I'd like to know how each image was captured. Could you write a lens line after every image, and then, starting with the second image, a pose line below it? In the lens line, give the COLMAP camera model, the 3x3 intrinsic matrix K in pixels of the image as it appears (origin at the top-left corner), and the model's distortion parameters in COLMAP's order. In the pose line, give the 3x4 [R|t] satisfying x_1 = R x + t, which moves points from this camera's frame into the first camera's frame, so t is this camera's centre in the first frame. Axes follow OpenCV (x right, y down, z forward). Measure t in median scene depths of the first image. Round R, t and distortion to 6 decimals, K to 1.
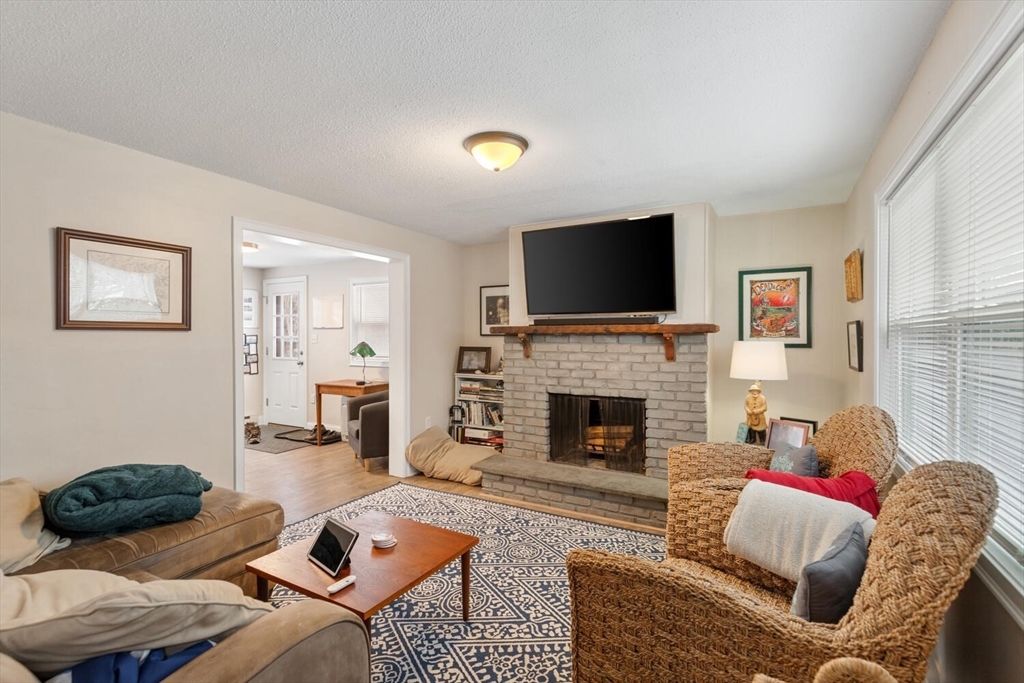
lens RADIAL K [[466.8, 0, 510.4], [0, 466.8, 337.3], [0, 0, 1]] dist [0.008176, -0.000965]
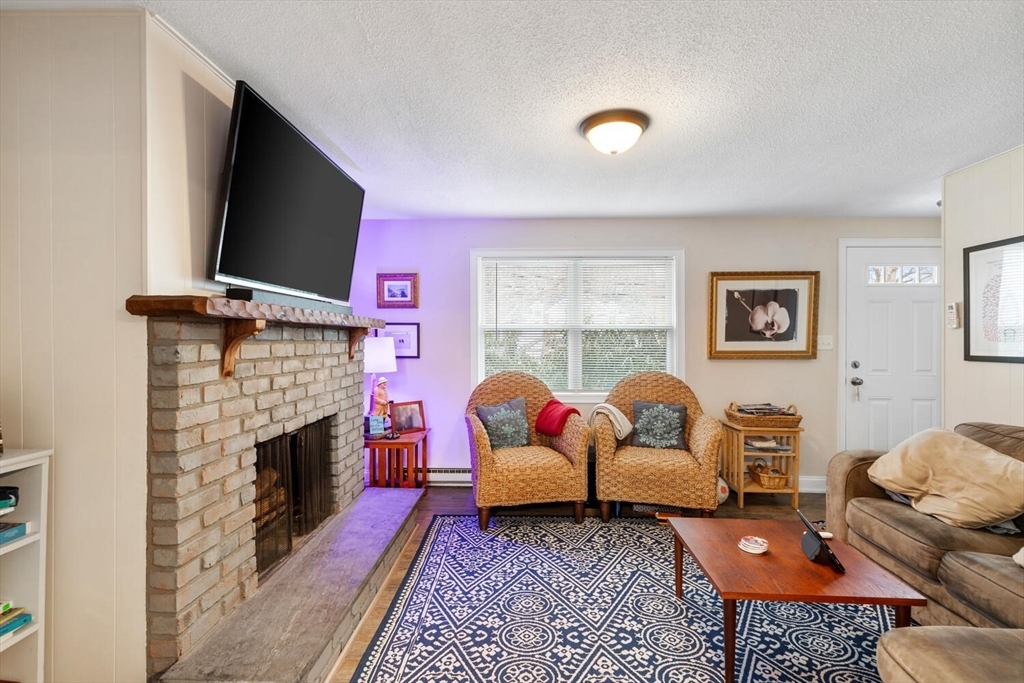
lens RADIAL K [[466.8, 0, 509.4], [0, 466.8, 342.5], [0, 0, 1]] dist [0.008176, -0.000965]
pose [[-0.453071, -0.006495, 0.891451, -0.561956], [0.000276, 0.999972, 0.007426, 0.011546], [-0.891475, 0.003611, -0.453056, 1.182952]]
